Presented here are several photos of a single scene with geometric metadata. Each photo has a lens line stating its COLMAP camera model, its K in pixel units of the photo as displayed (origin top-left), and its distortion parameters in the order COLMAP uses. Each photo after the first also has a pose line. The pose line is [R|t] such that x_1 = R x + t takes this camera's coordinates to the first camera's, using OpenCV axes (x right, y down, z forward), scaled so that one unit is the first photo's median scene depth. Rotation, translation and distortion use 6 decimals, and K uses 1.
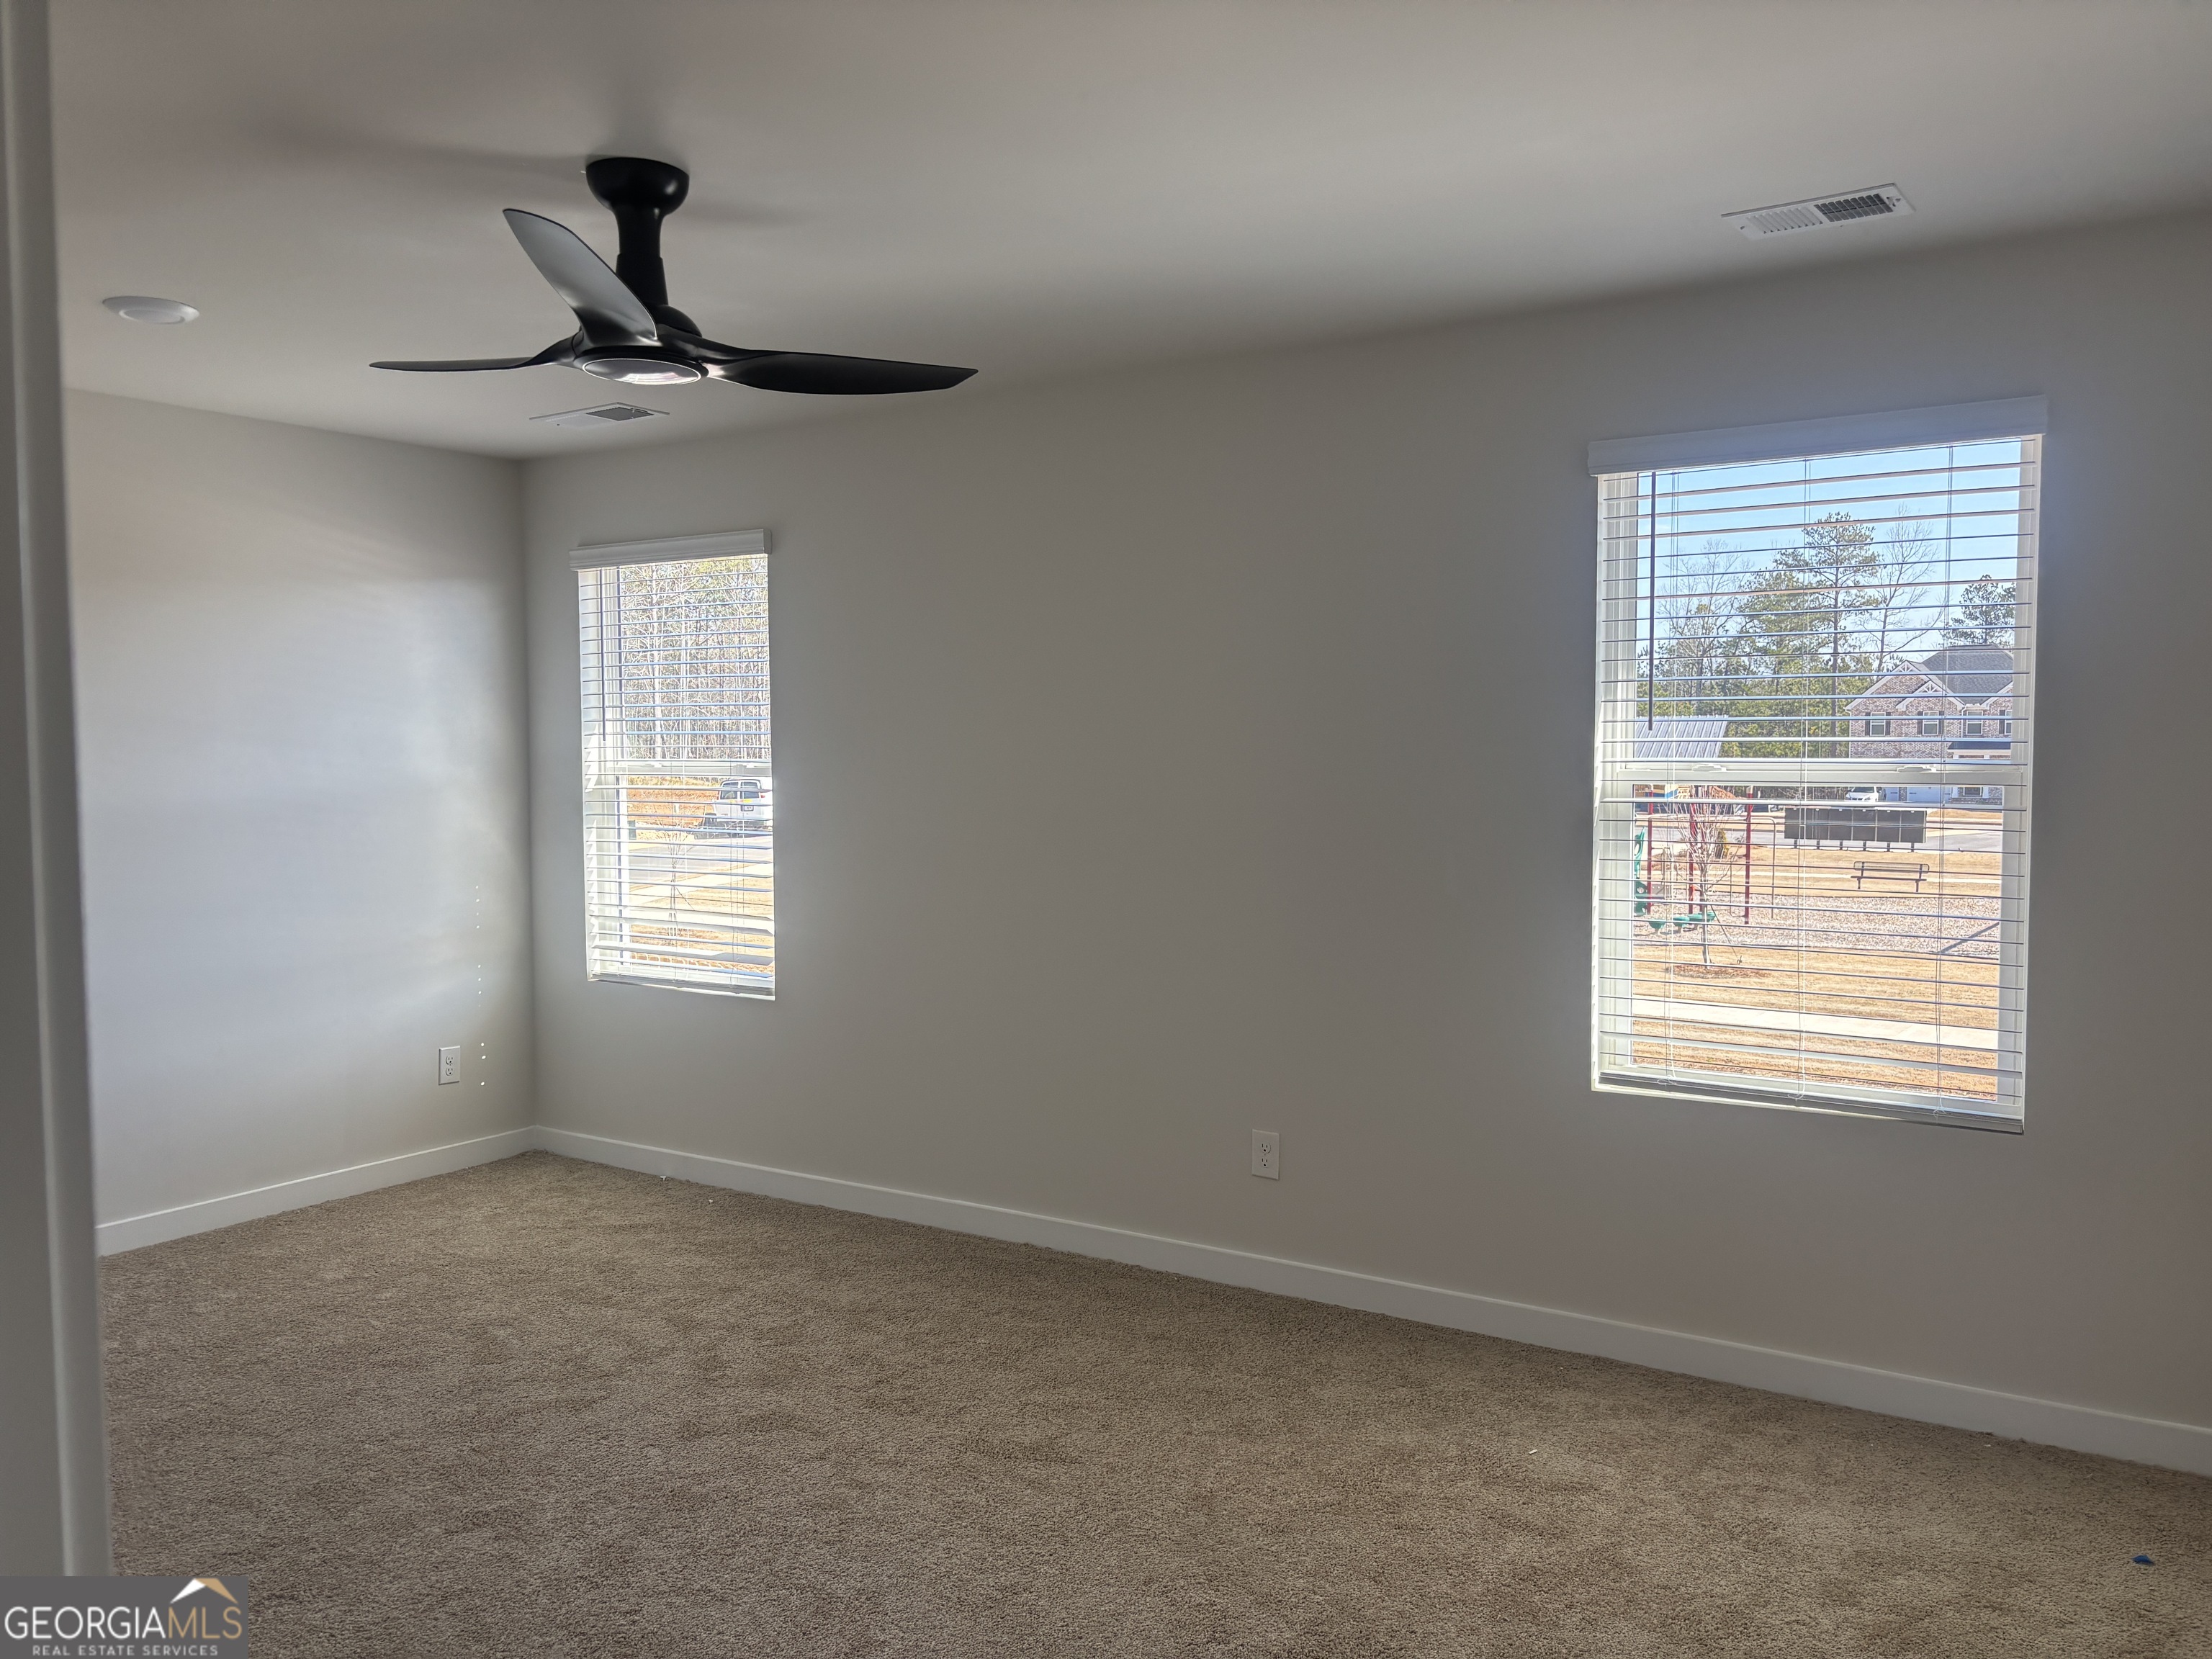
lens RADIAL K [[1642.0, 0, 1096.7], [0, 1642.0, 833.6], [0, 0, 1]] dist [0.000424, -0.016873]
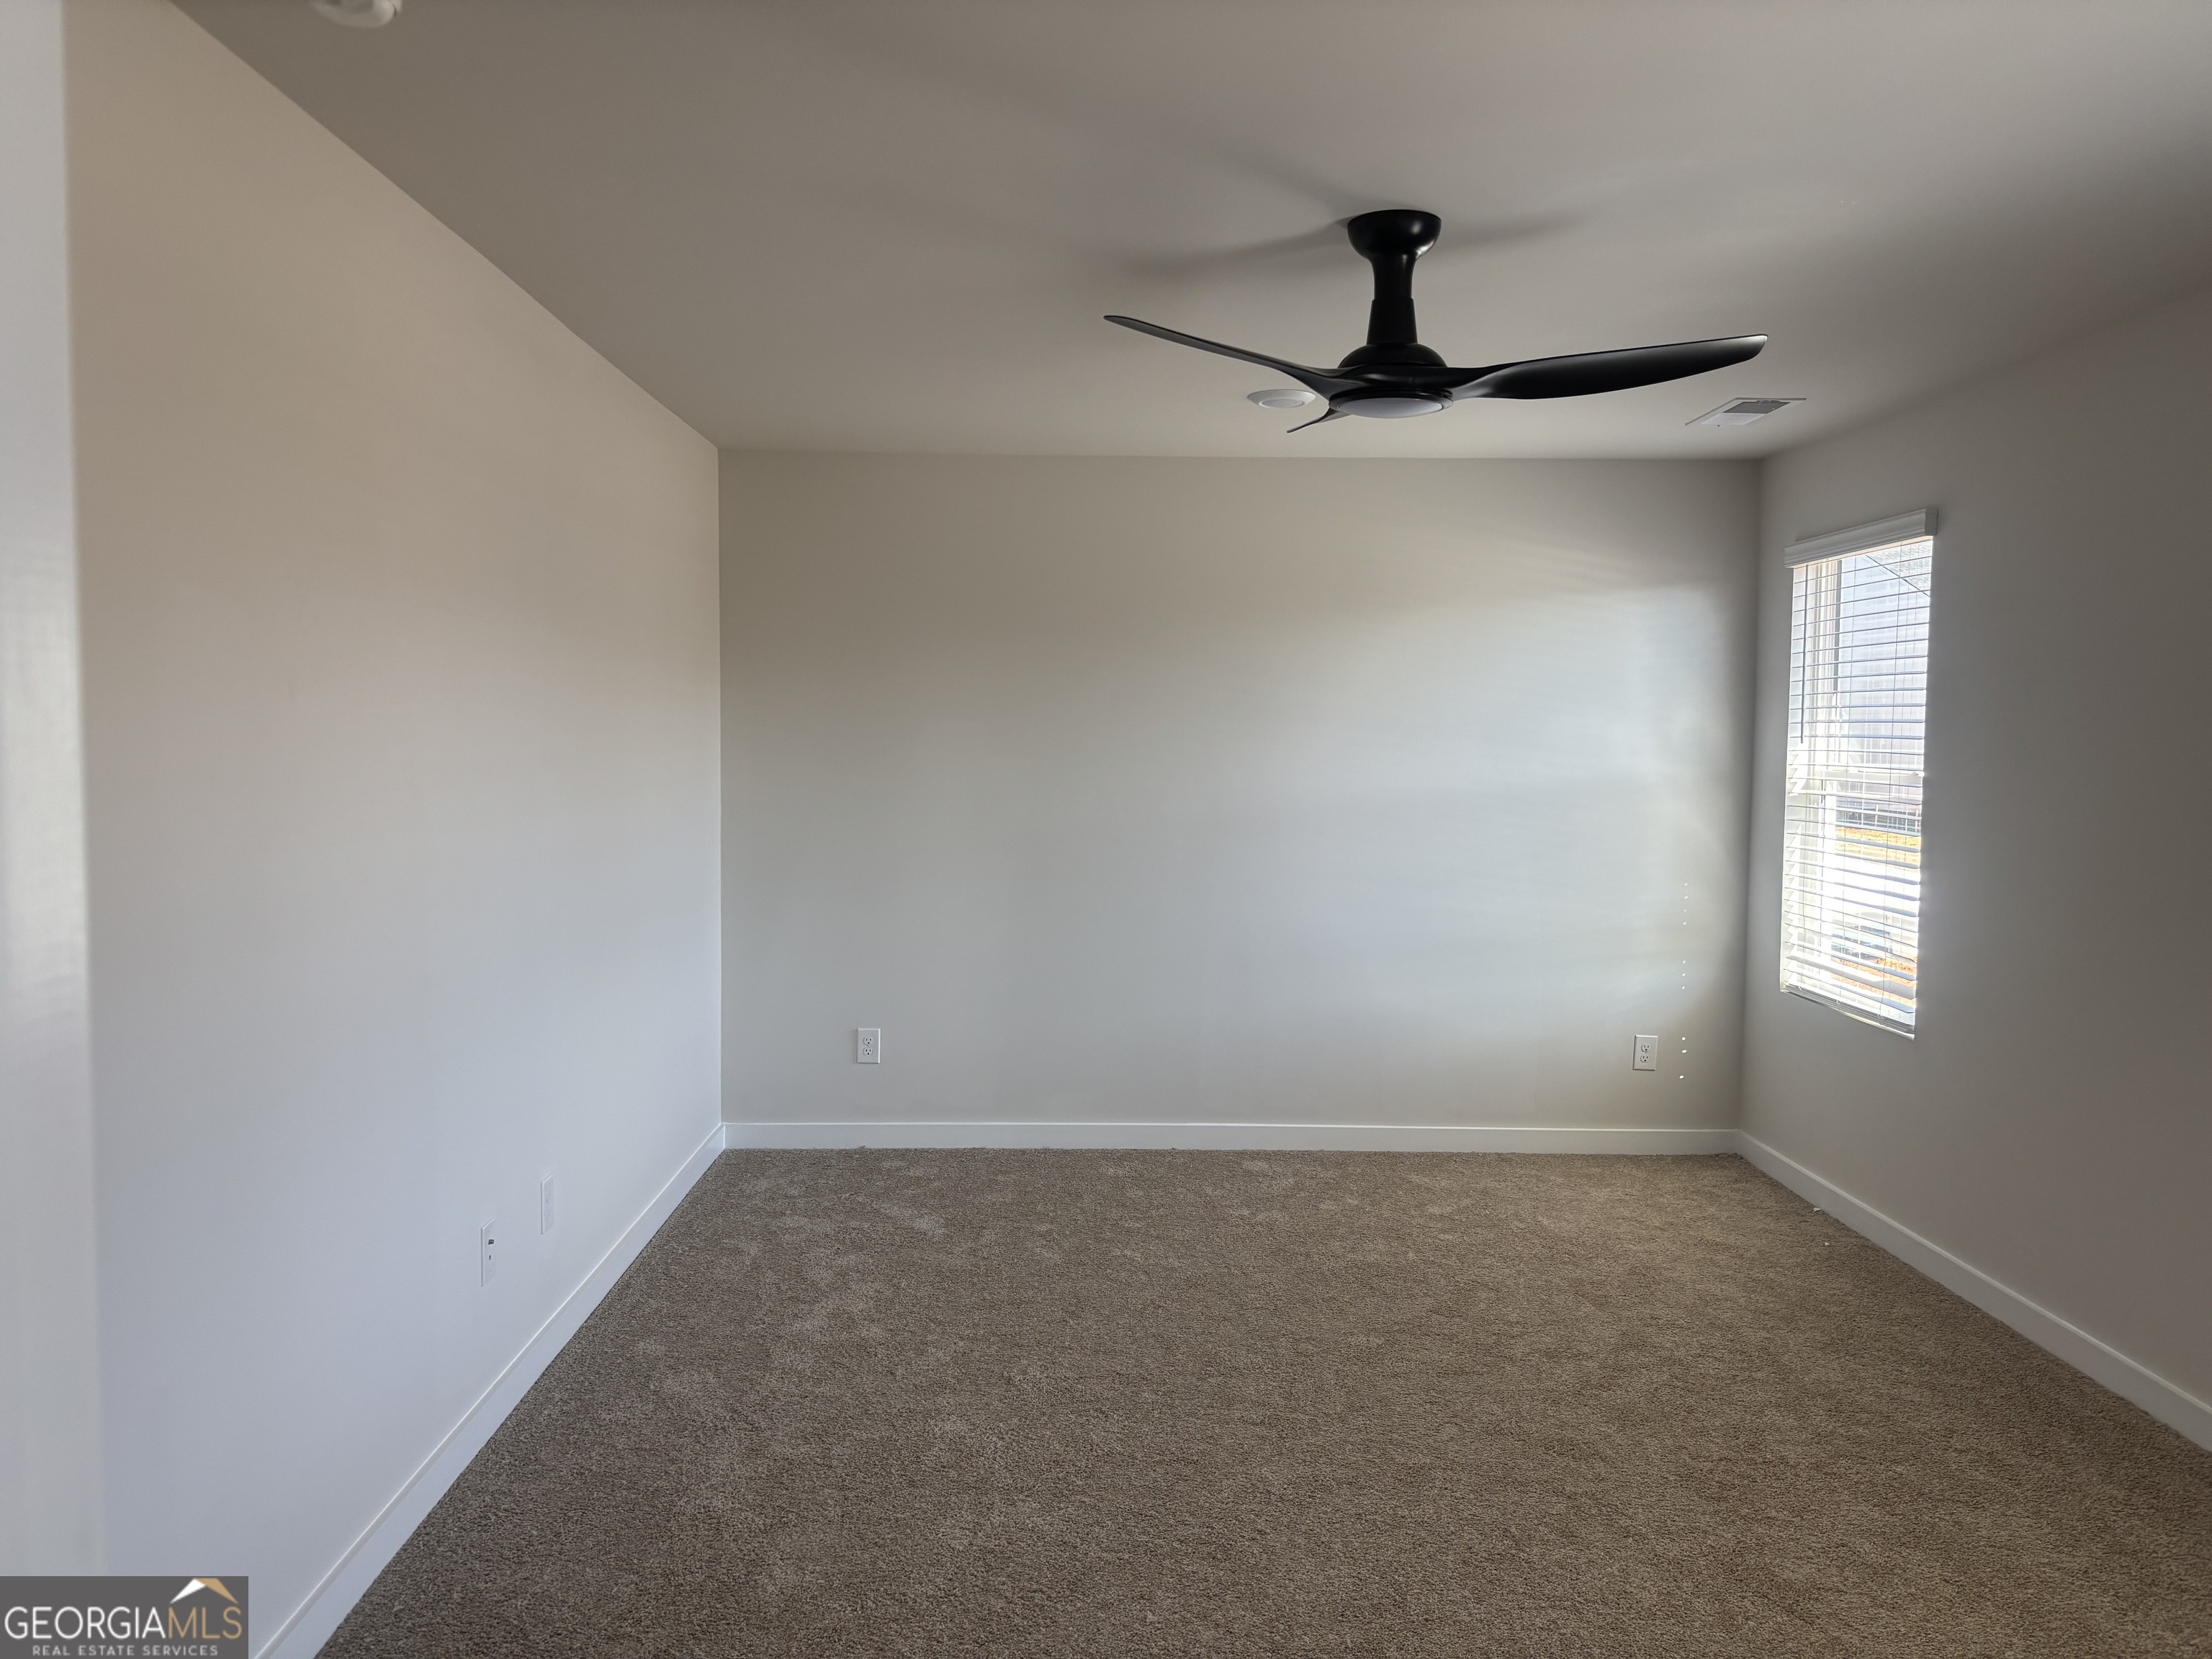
lens RADIAL K [[1642.0, 0, 1096.7], [0, 1642.0, 833.6], [0, 0, 1]] dist [0.000424, -0.016873]
pose [[0.555505, 0.062438, -0.829165, 0.291012], [-0.054097, 0.997778, 0.038892, -0.020774], [0.829751, 0.023251, 0.557649, 0.139913]]
